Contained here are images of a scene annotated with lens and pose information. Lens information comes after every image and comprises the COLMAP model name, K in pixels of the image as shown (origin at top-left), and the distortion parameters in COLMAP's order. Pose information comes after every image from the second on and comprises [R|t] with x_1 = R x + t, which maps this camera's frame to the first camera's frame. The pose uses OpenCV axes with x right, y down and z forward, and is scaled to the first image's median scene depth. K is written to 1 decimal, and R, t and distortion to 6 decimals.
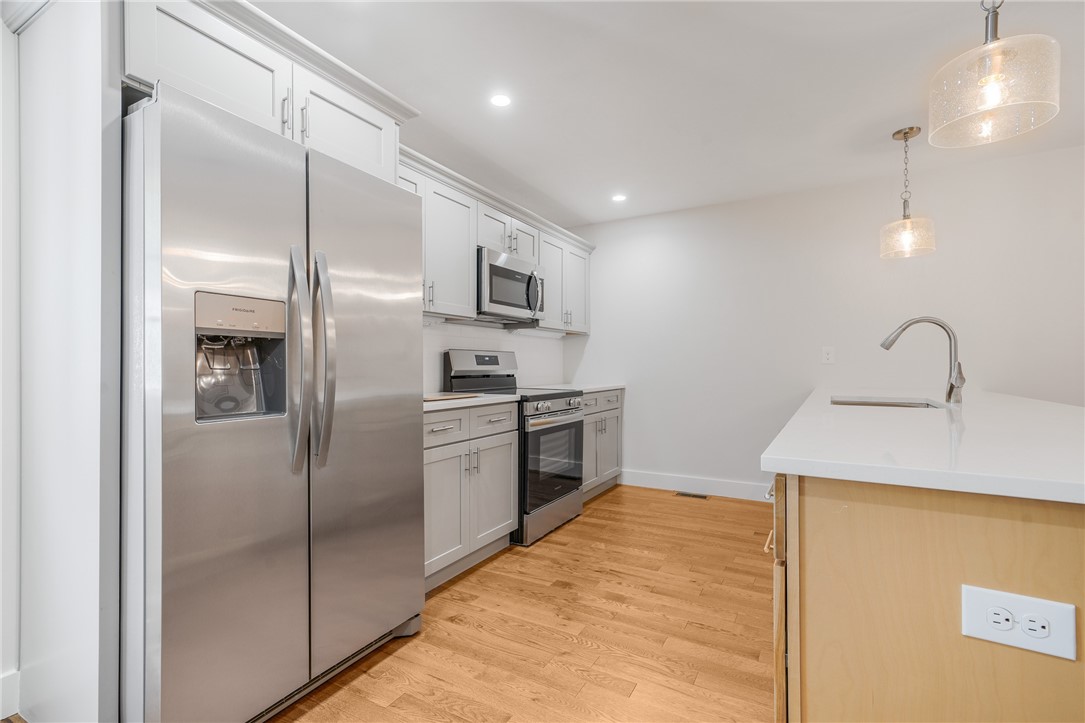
lens RADIAL K [[480.6, 0, 546.9], [0, 480.6, 363.9], [0, 0, 1]] dist [-0.000368, 0.004149]
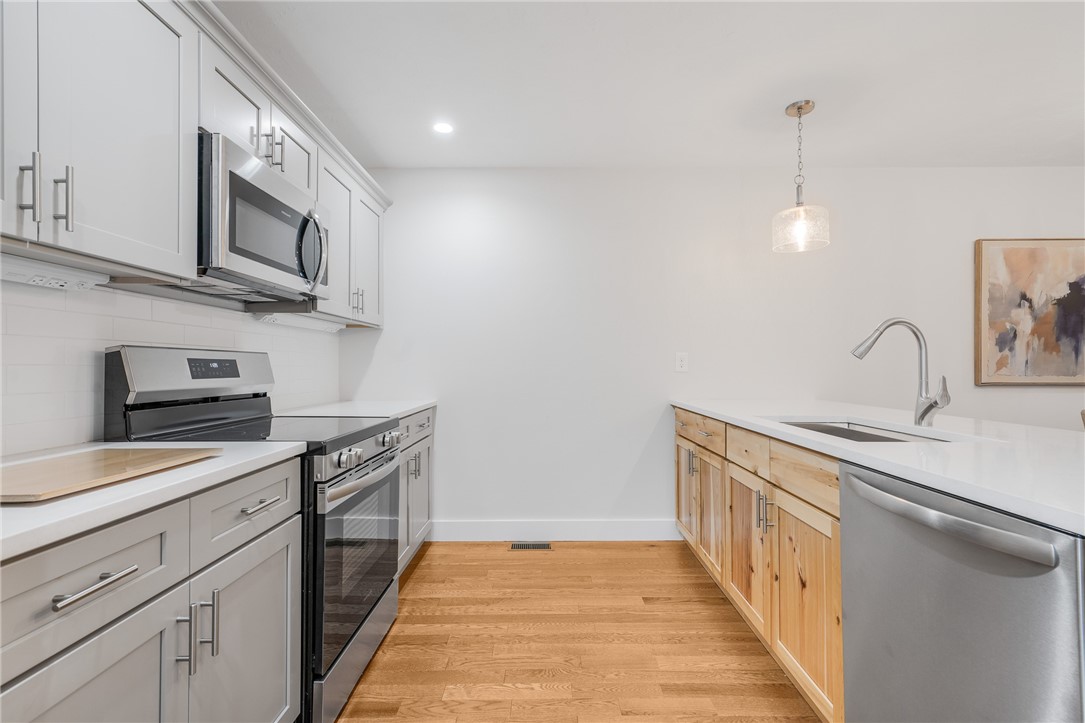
lens RADIAL K [[489.6, 0, 535.0], [0, 489.6, 364.4], [0, 0, 1]] dist [0.000273, 0.000567]
pose [[0.874741, 0.003184, 0.484580, -0.087917], [-0.002299, 0.999994, -0.002422, -0.013024], [-0.484585, 0.001005, 0.874743, 0.417858]]
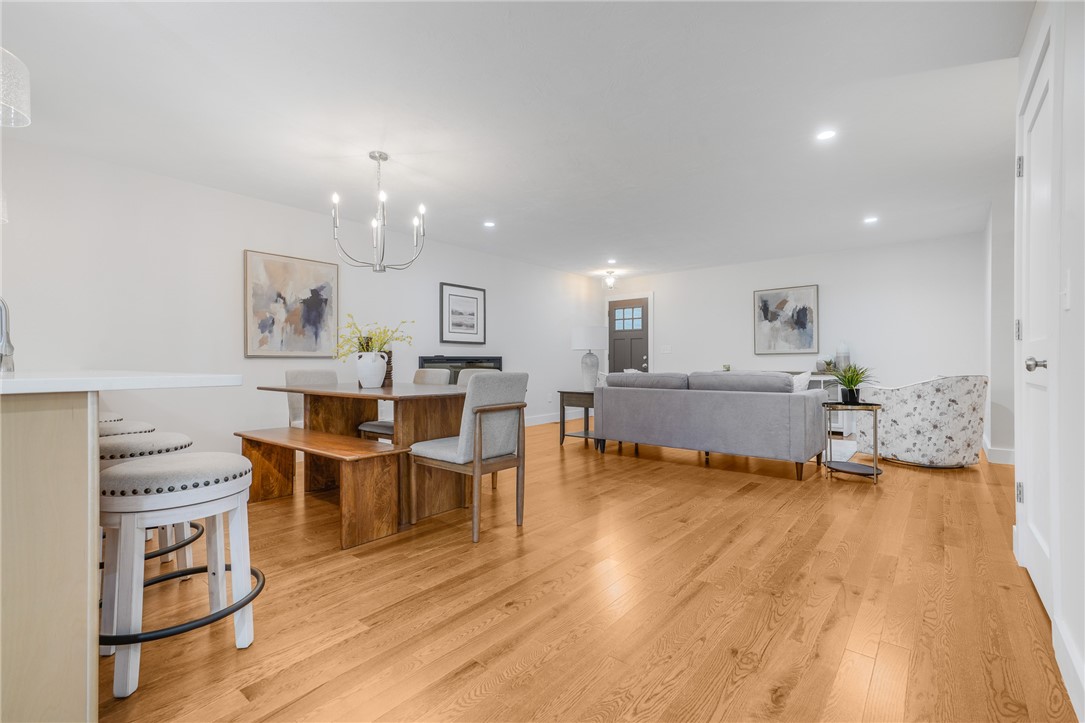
lens RADIAL K [[490.1, 0, 539.9], [0, 490.1, 362.5], [0, 0, 1]] dist [0.017373, -0.000098]
pose [[0.185999, 0.002794, 0.982546, 0.004651], [-0.001188, 0.999996, -0.002618, 0.043747], [-0.982549, -0.000680, 0.186002, -0.218637]]
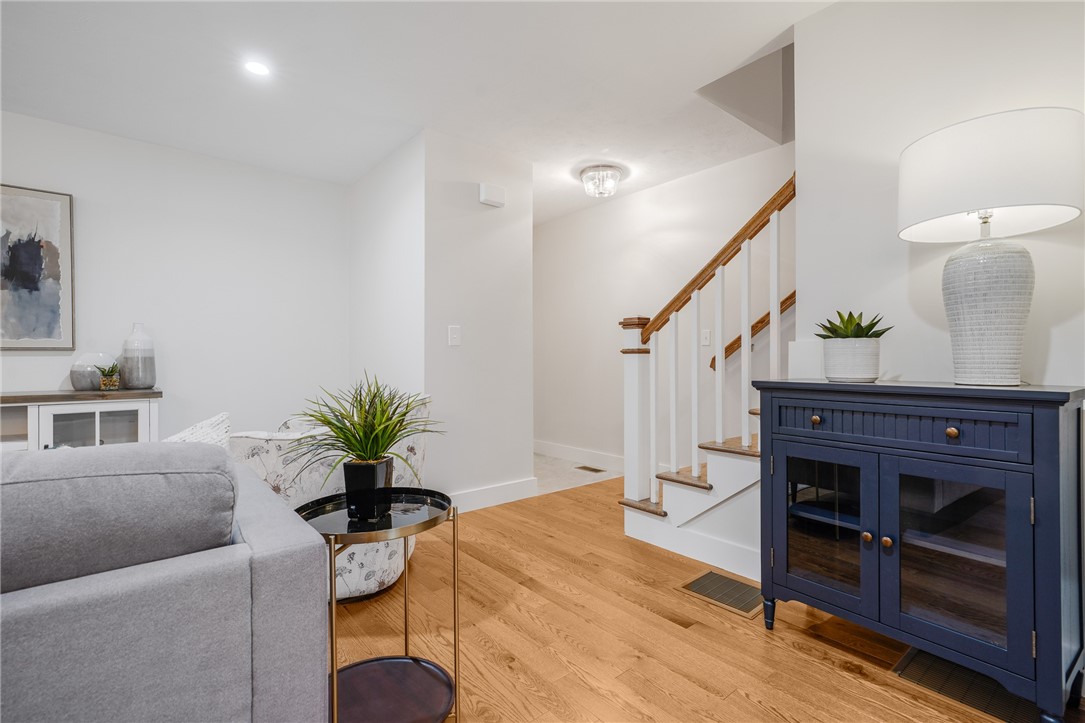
lens RADIAL K [[490.1, 0, 539.9], [0, 490.1, 362.5], [0, 0, 1]] dist [0.017373, -0.000098]
pose [[-0.934734, 0.003093, 0.355334, 1.128160], [0.003197, 0.999995, -0.000296, 0.024976], [-0.355333, 0.000859, -0.934740, -0.424754]]
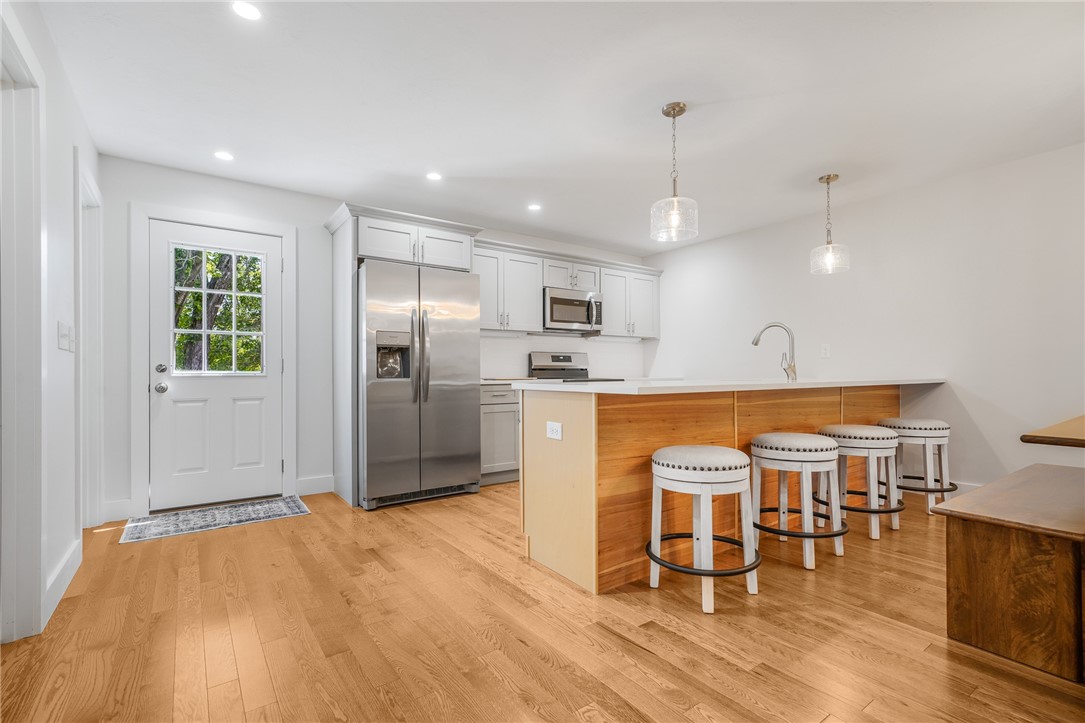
lens RADIAL K [[494.8, 0, 552.8], [0, 494.8, 370.1], [0, 0, 1]] dist [-0.001762, 0.003902]
pose [[0.909303, -0.005029, -0.416105, 0.563625], [0.005070, 0.999987, -0.001006, 0.033006], [0.416104, -0.001195, 0.909316, -0.478192]]
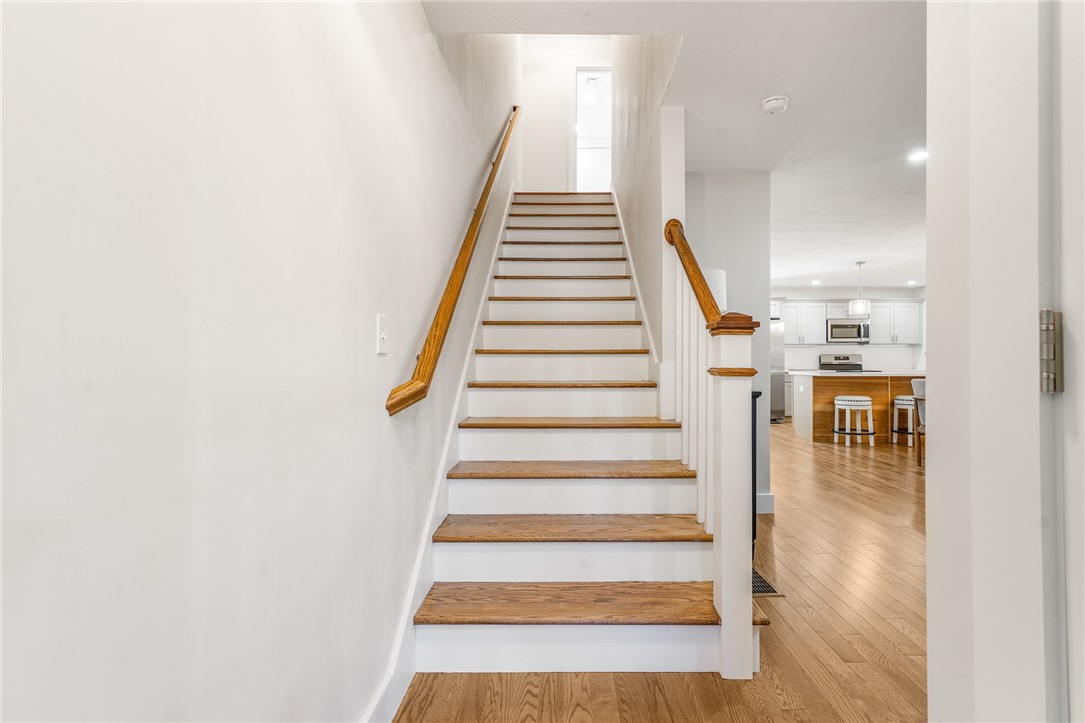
lens RADIAL K [[487.6, 0, 575.0], [0, 487.6, 357.1], [0, 0, 1]] dist [0.000631, 0.003649]
pose [[0.483279, -0.006561, -0.875442, 1.680511], [0.003345, 0.999978, -0.005647, -0.005225], [0.875460, -0.000199, 0.483290, -1.730282]]
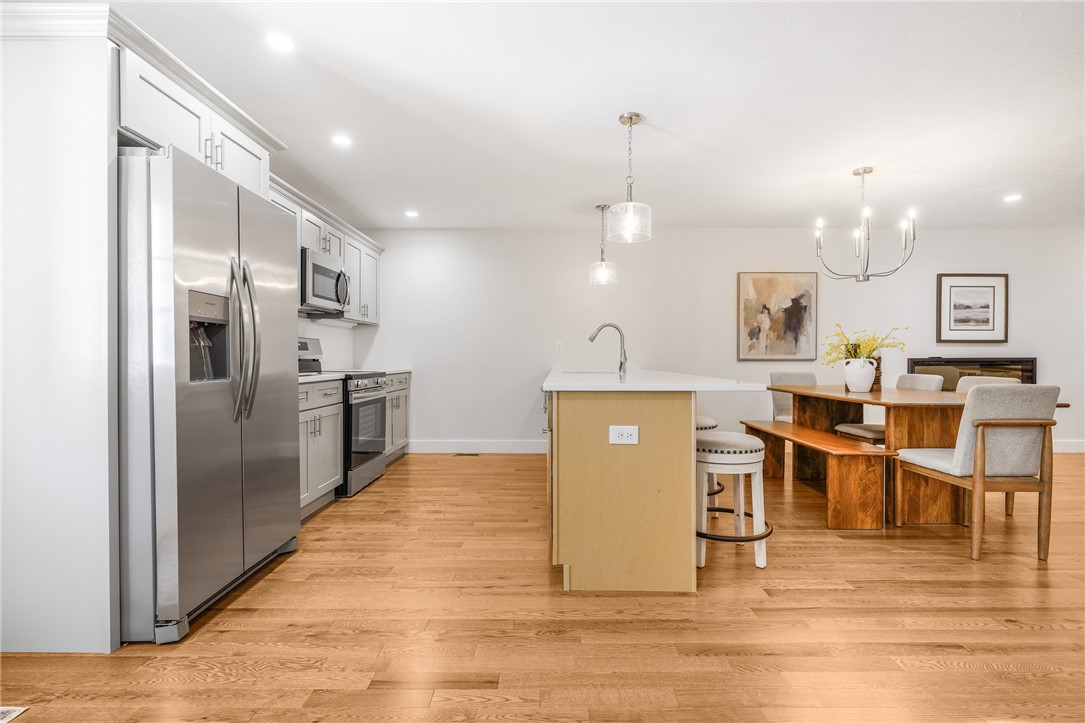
lens RADIAL K [[498.6, 0, 538.4], [0, 498.6, 362.1], [0, 0, 1]] dist [-0.008419, 0.000951]
pose [[0.878009, -0.001135, 0.478642, -0.214780], [-0.004340, 0.999937, 0.010333, 0.017598], [-0.478624, -0.011149, 0.877949, -0.325686]]
